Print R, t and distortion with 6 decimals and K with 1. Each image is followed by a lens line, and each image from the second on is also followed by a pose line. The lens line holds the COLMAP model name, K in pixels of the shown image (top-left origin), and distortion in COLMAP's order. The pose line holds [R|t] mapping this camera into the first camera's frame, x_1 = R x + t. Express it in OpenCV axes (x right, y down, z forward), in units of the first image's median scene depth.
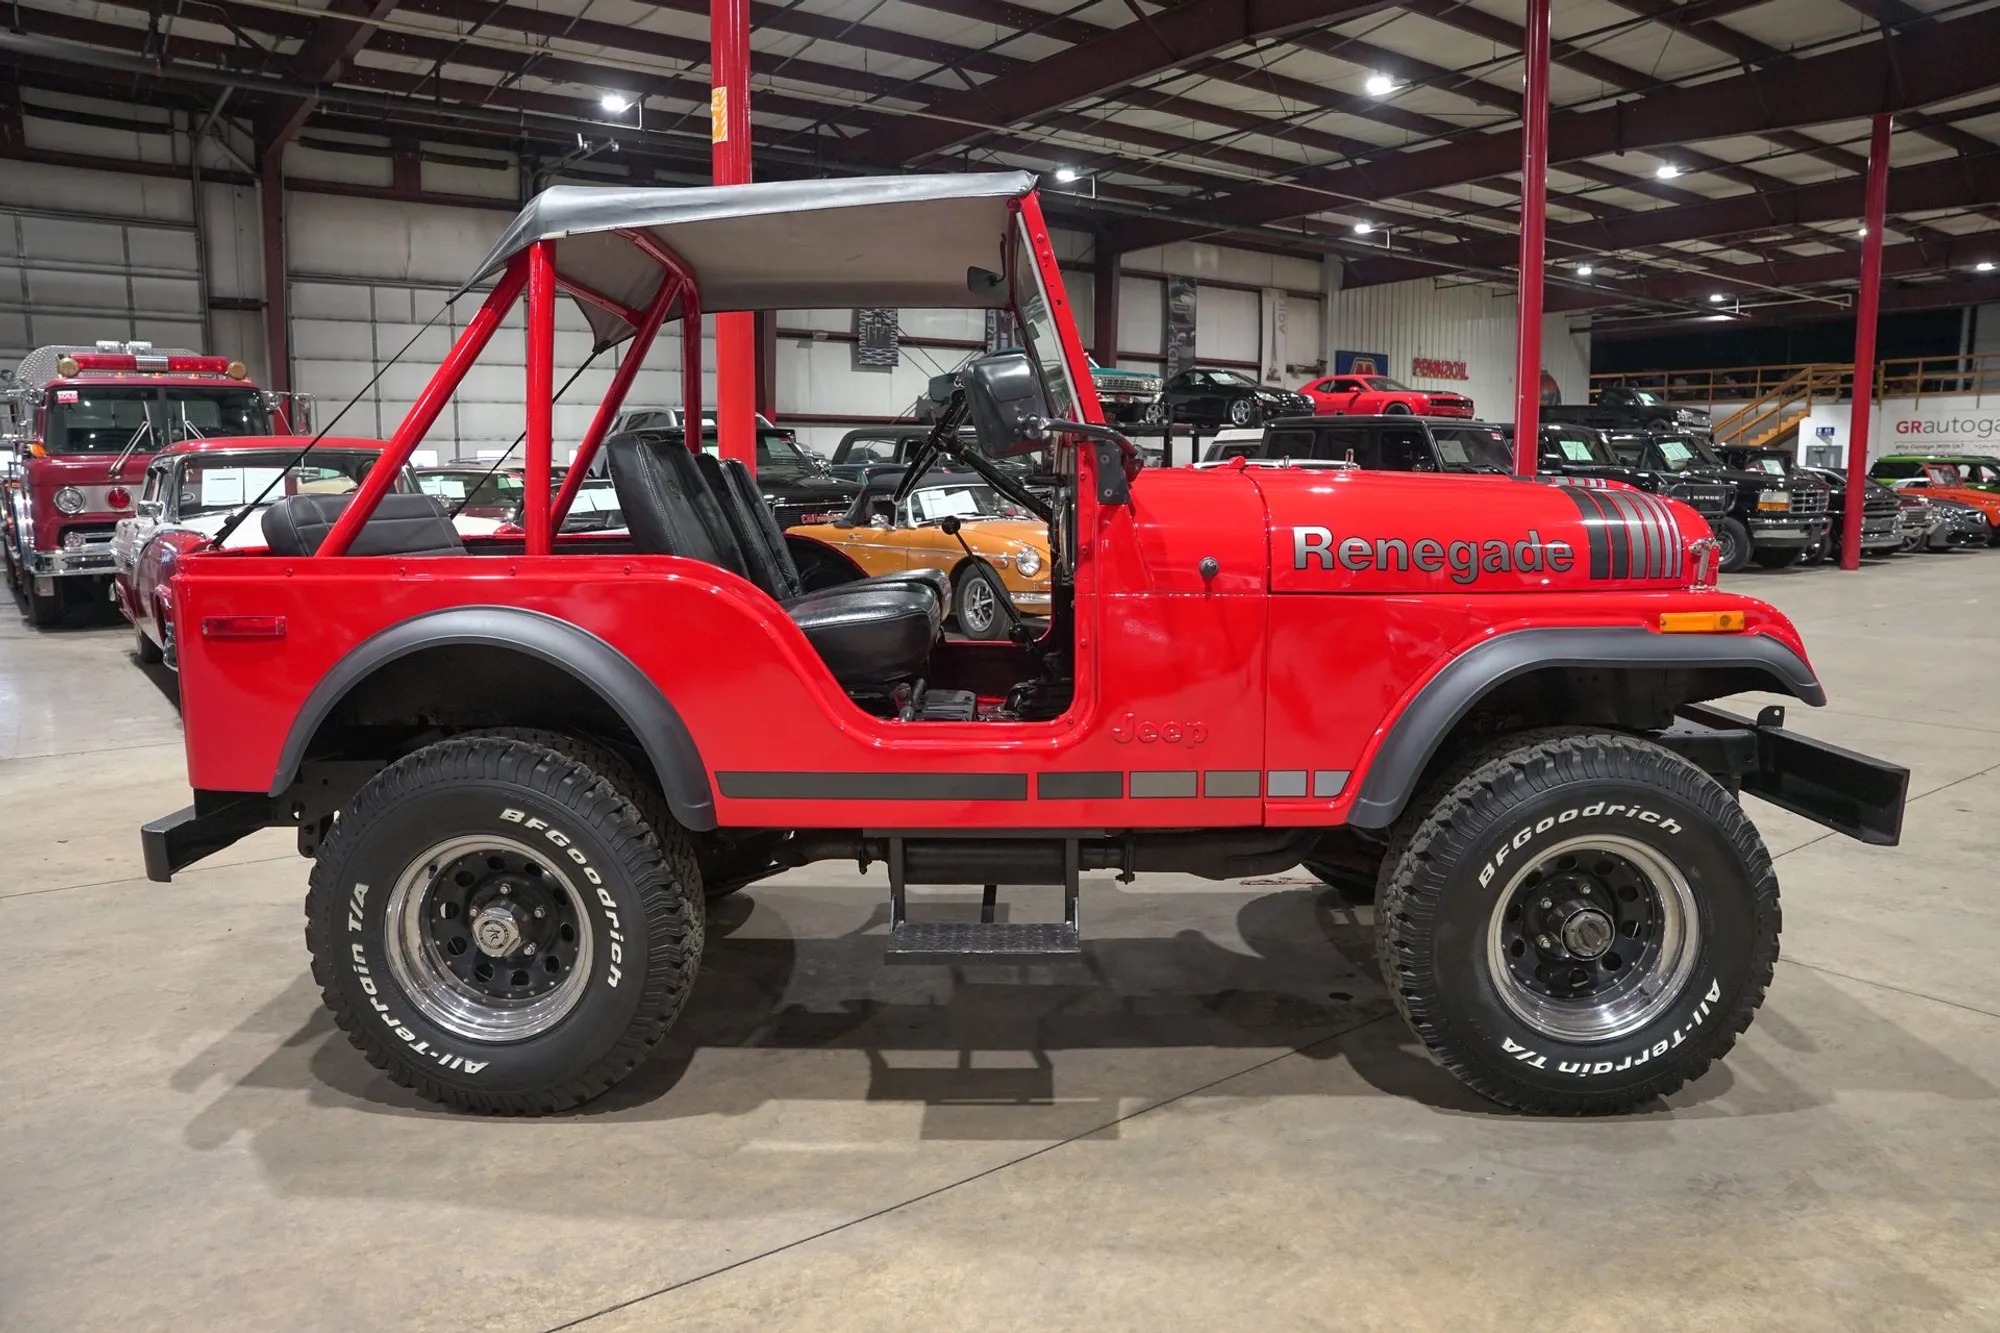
lens RADIAL K [[1372.3, 0, 1006.3], [0, 1372.3, 662.8], [0, 0, 1]] dist [-0.145226, 0.115598]
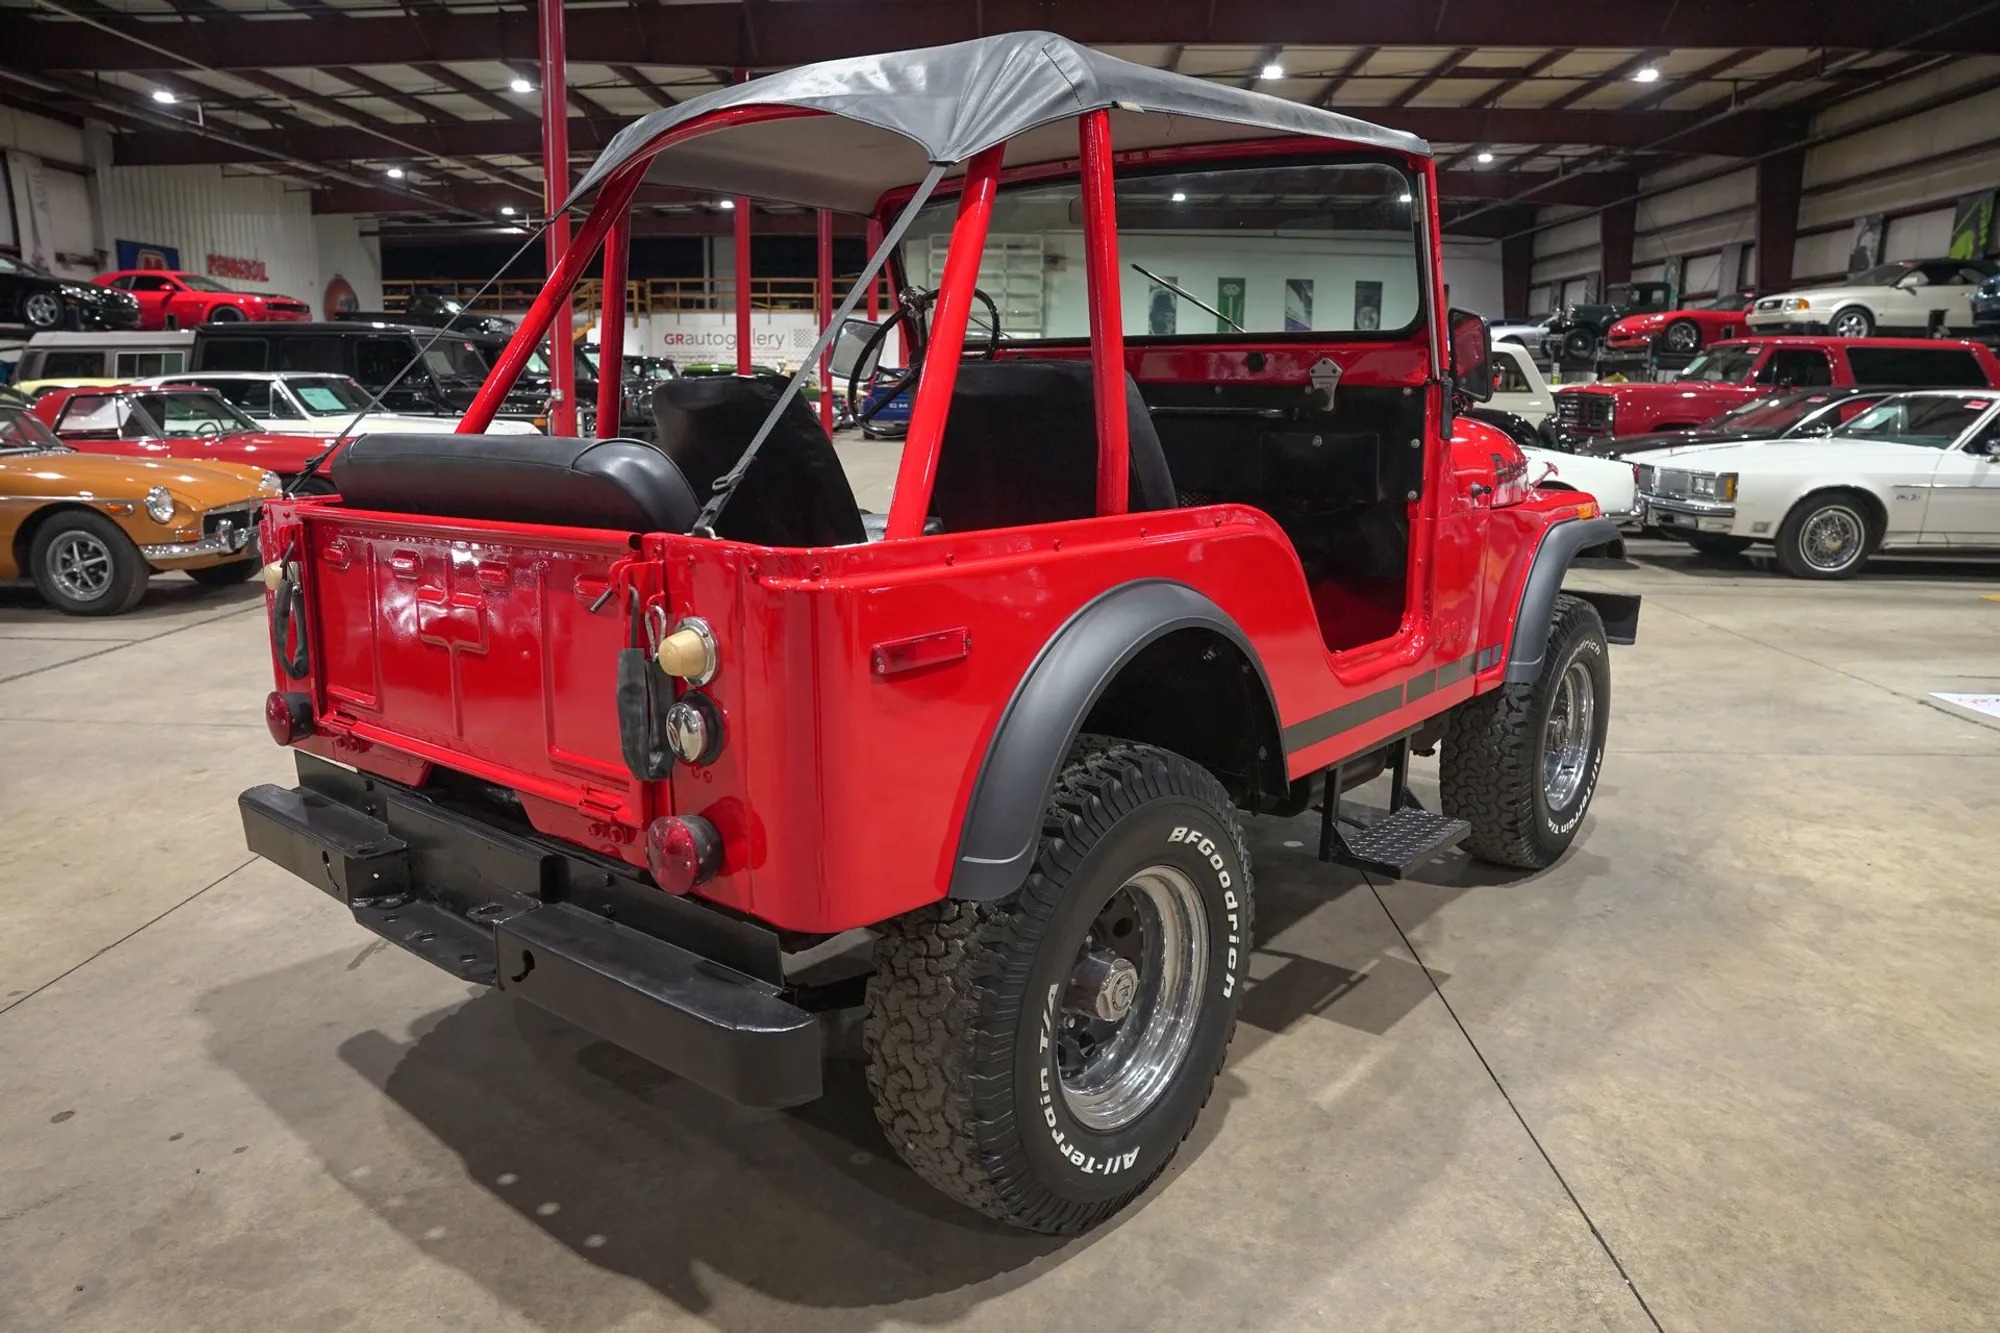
lens RADIAL K [[1372.3, 0, 1006.3], [0, 1372.3, 662.8], [0, 0, 1]] dist [-0.145226, 0.115598]
pose [[0.627130, -0.144684, 0.765359, -0.165995], [0.092453, 0.989477, 0.111296, -0.014279], [-0.773408, 0.000963, 0.633908, 0.088535]]
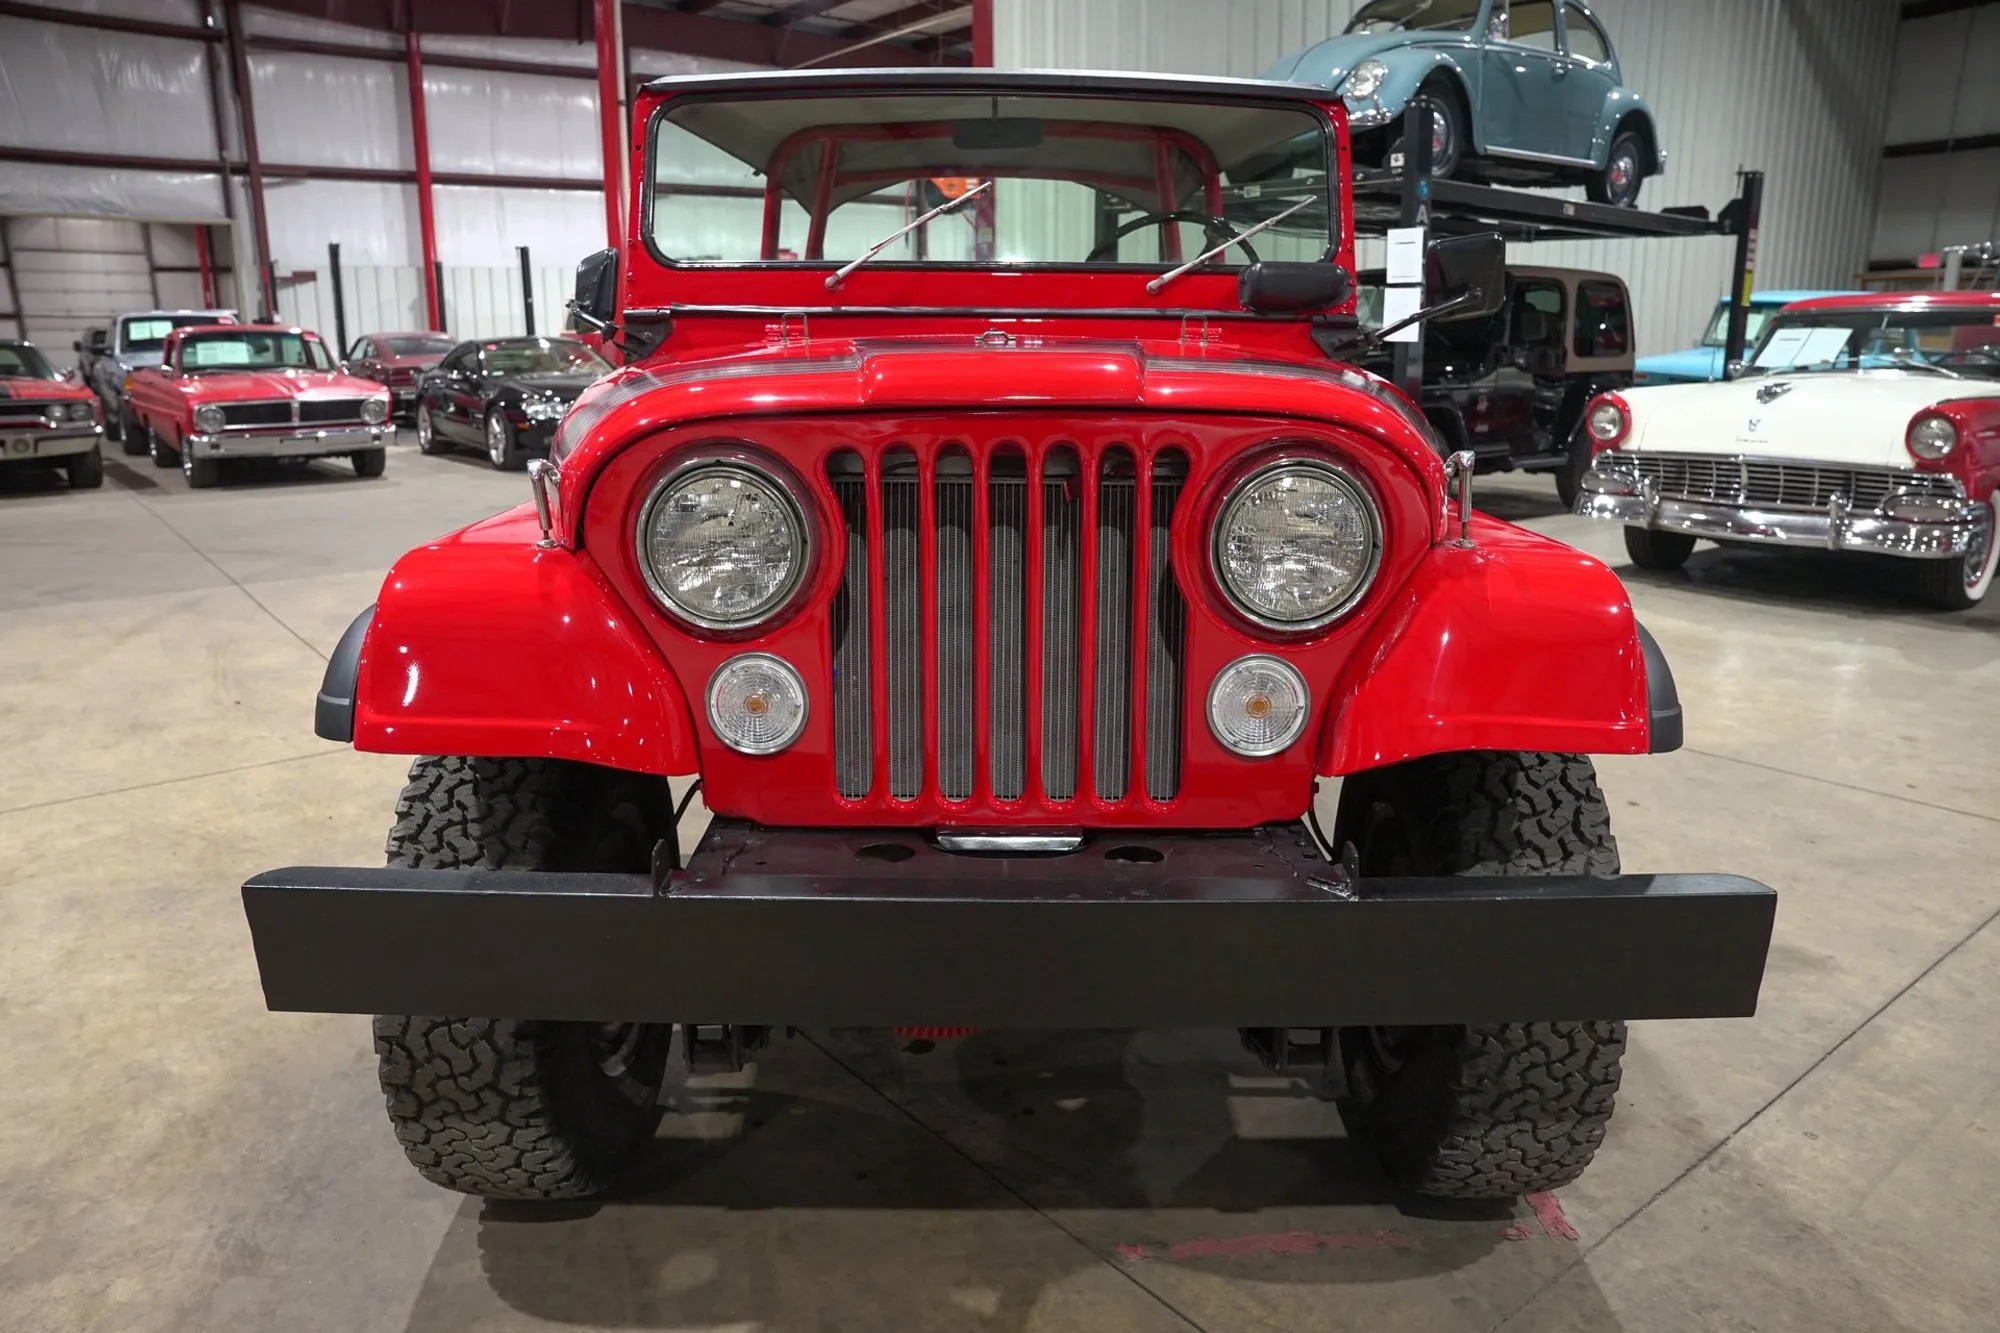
lens RADIAL K [[1372.3, 0, 1006.3], [0, 1372.3, 662.8], [0, 0, 1]] dist [-0.145226, 0.115598]
pose [[0.018538, 0.236287, -0.971506, 0.191713], [-0.130586, 0.963922, 0.231951, -0.029168], [0.991264, 0.122565, 0.048725, 0.201566]]
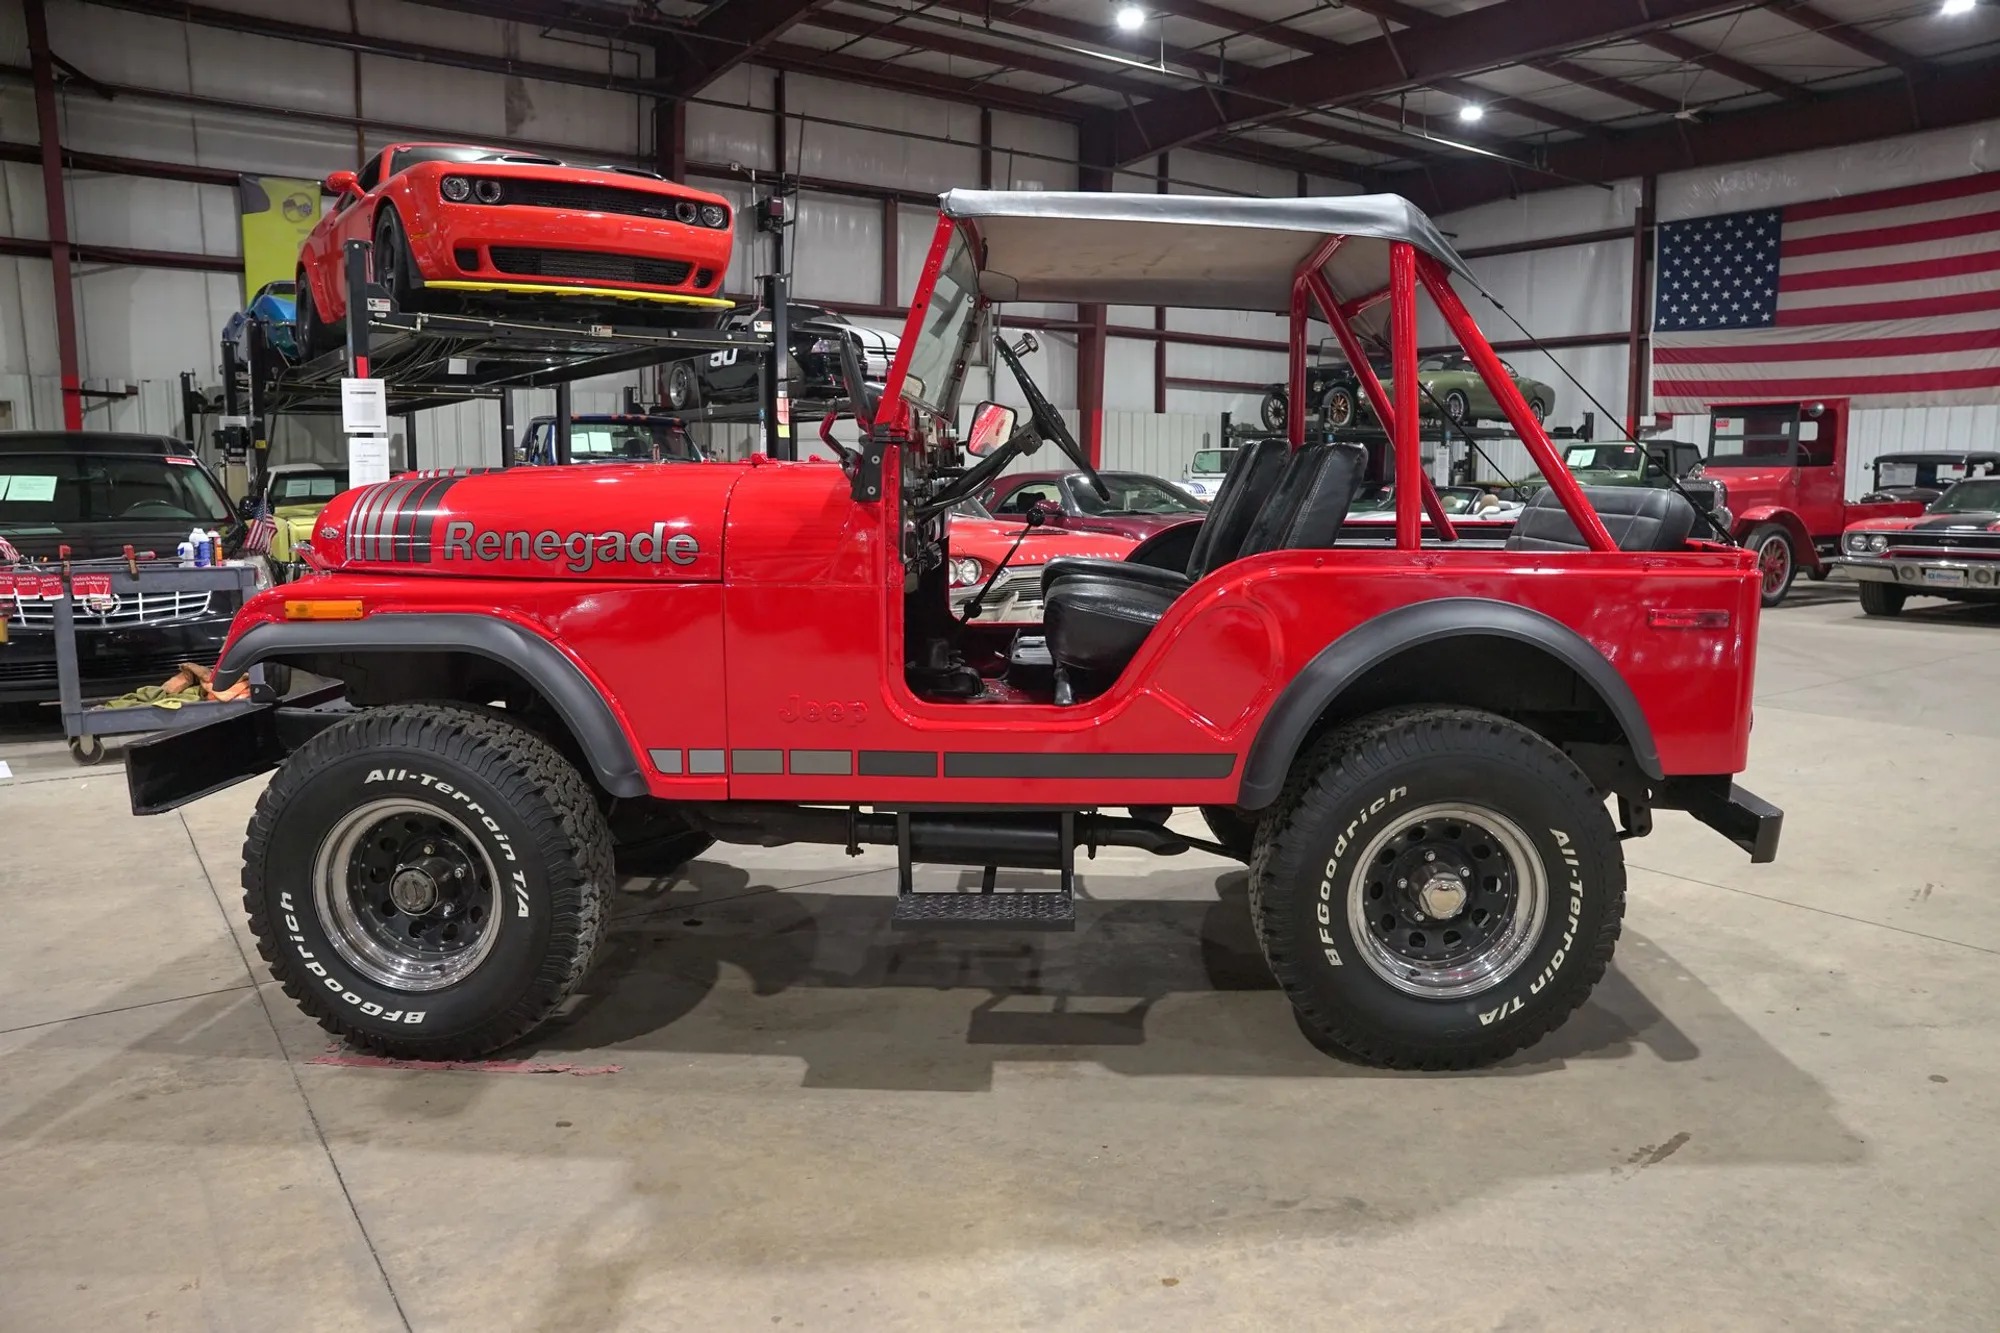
lens RADIAL K [[1372.3, 0, 1006.3], [0, 1372.3, 662.8], [0, 0, 1]] dist [-0.145226, 0.115598]
pose [[-0.999702, -0.004315, 0.024031, -0.009079], [0.002171, 0.964646, 0.263540, -0.054878], [-0.024319, 0.263514, -0.964349, 0.418503]]
